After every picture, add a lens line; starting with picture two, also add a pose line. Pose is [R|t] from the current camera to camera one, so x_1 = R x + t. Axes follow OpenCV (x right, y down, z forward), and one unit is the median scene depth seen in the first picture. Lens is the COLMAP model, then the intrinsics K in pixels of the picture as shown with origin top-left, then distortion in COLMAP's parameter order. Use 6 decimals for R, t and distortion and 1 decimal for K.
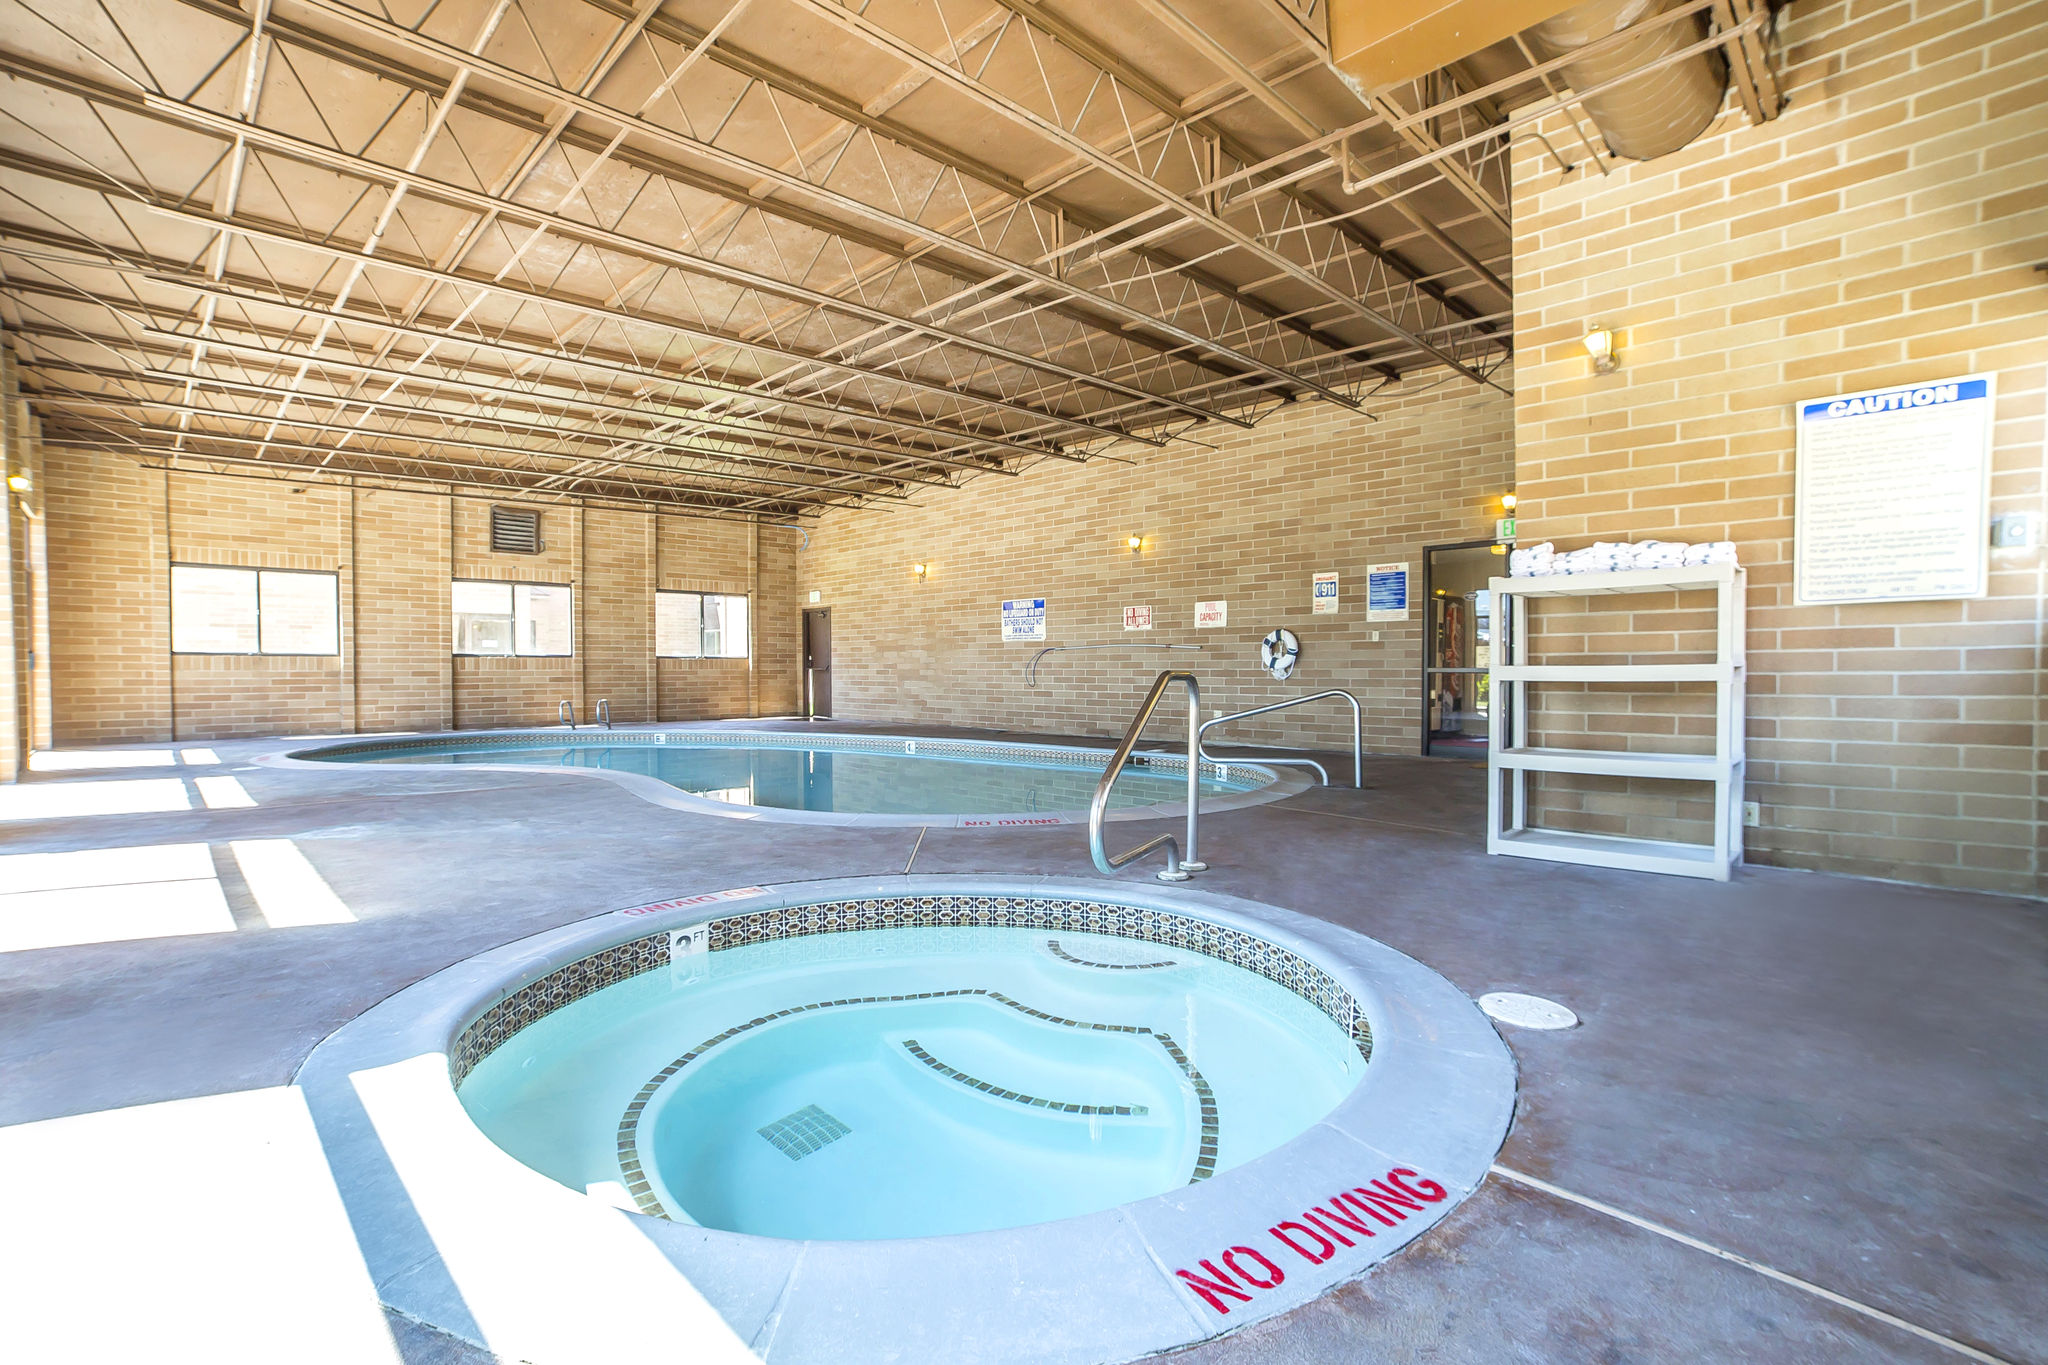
lens RADIAL K [[902.5, 0, 1024.0], [0, 902.5, 682.5], [0, 0, 1]] dist [0.000165, -0.000014]
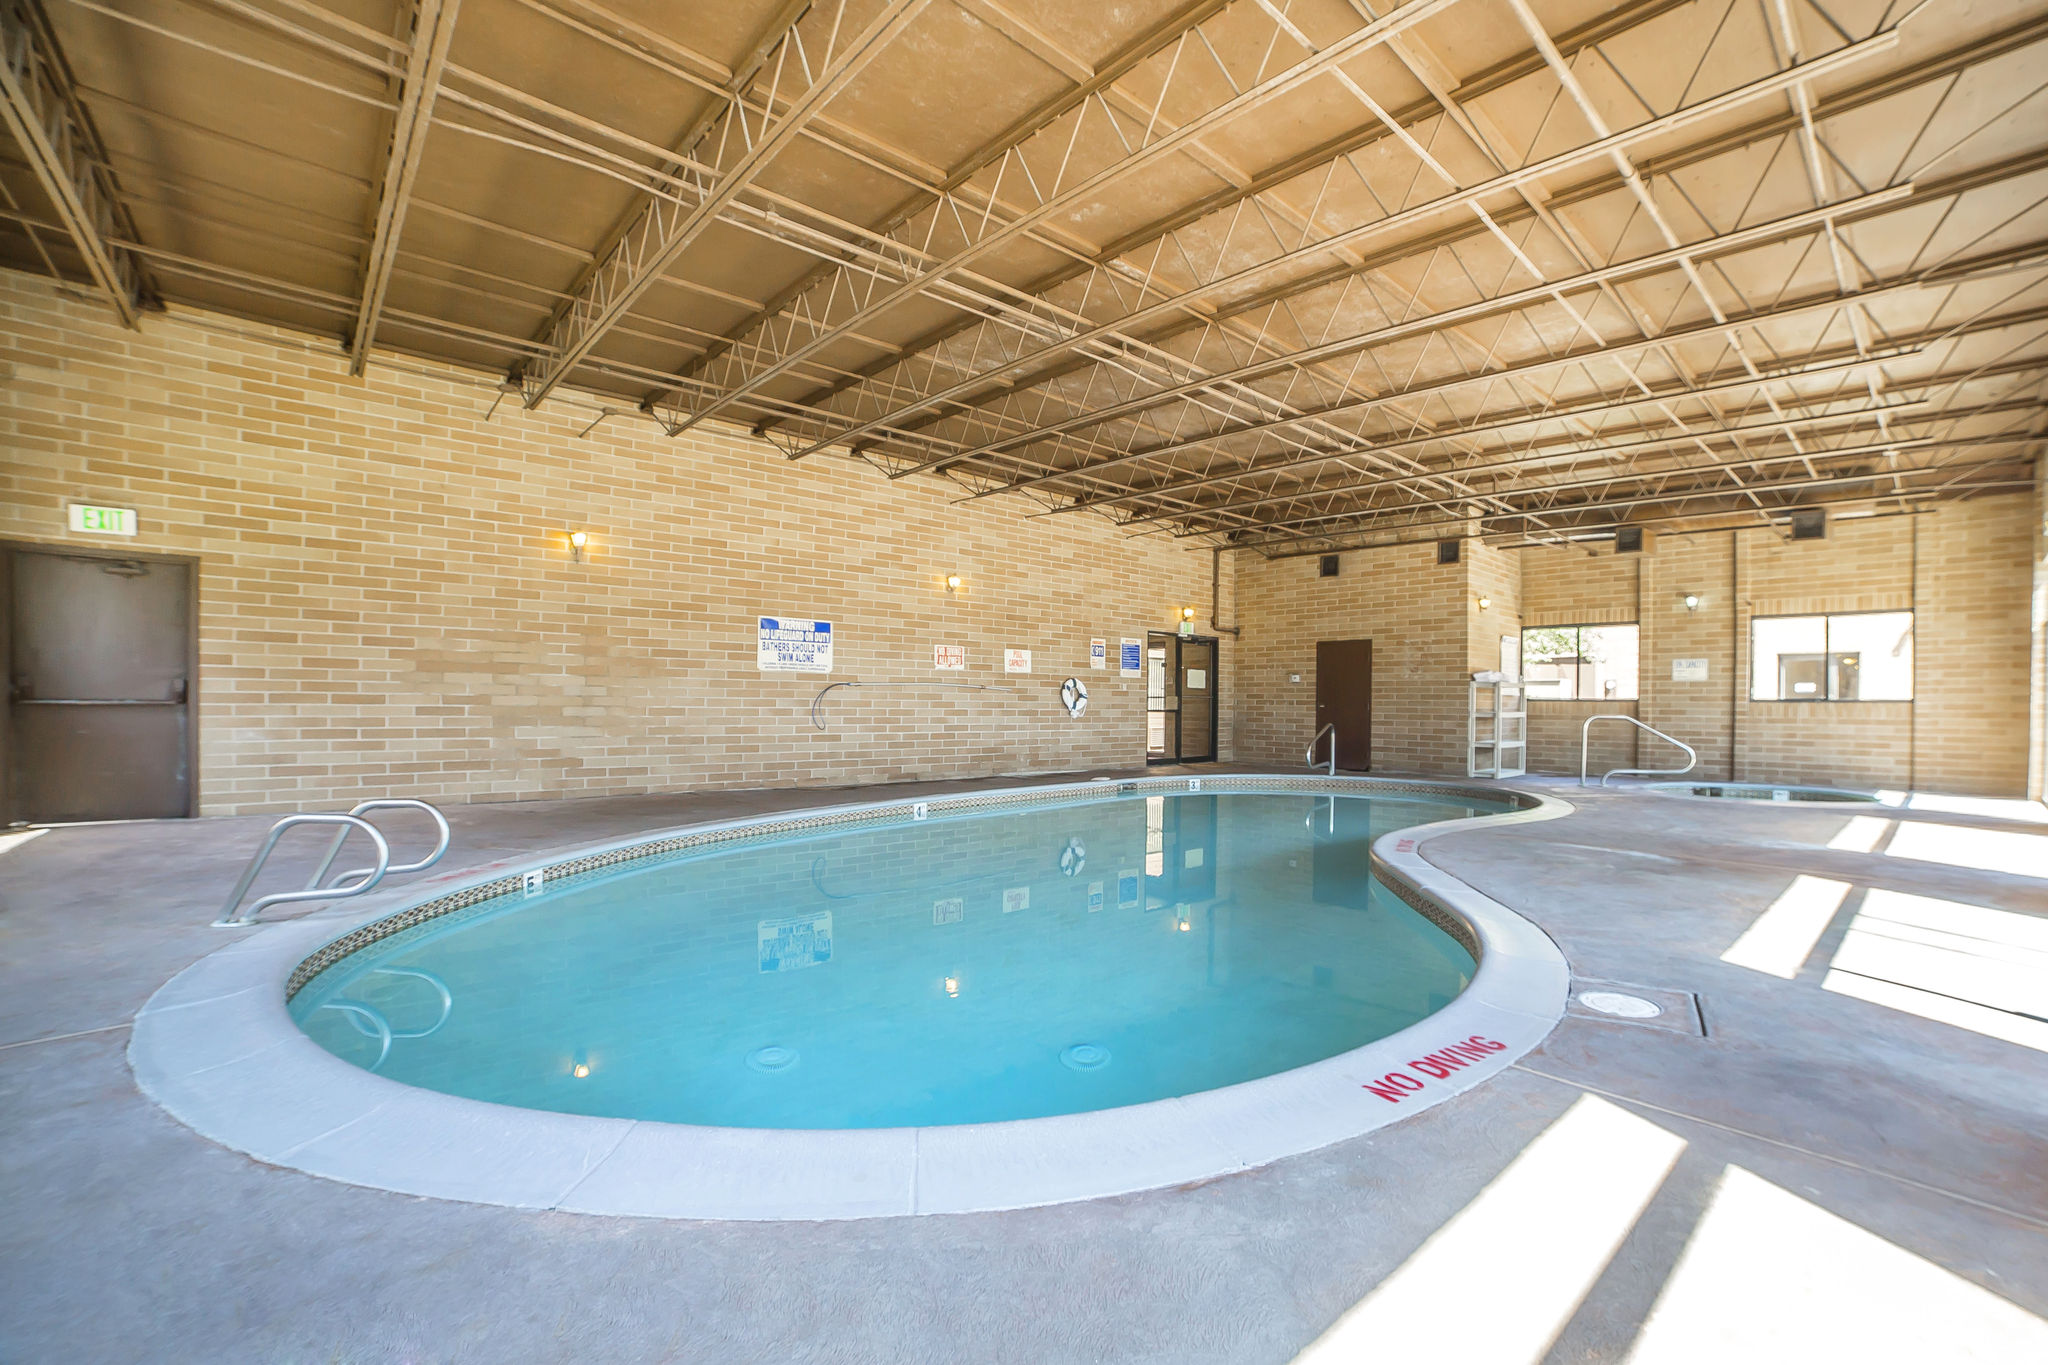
lens RADIAL K [[913.0, 0, 1022.8], [0, 913.0, 704.9], [0, 0, 1]] dist [-0.035006, 0.000024]
pose [[0.091936, 0.005309, 0.995751, -0.847460], [0.007274, 0.999956, -0.006003, -0.012110], [-0.995738, 0.007795, 0.091893, 0.805607]]
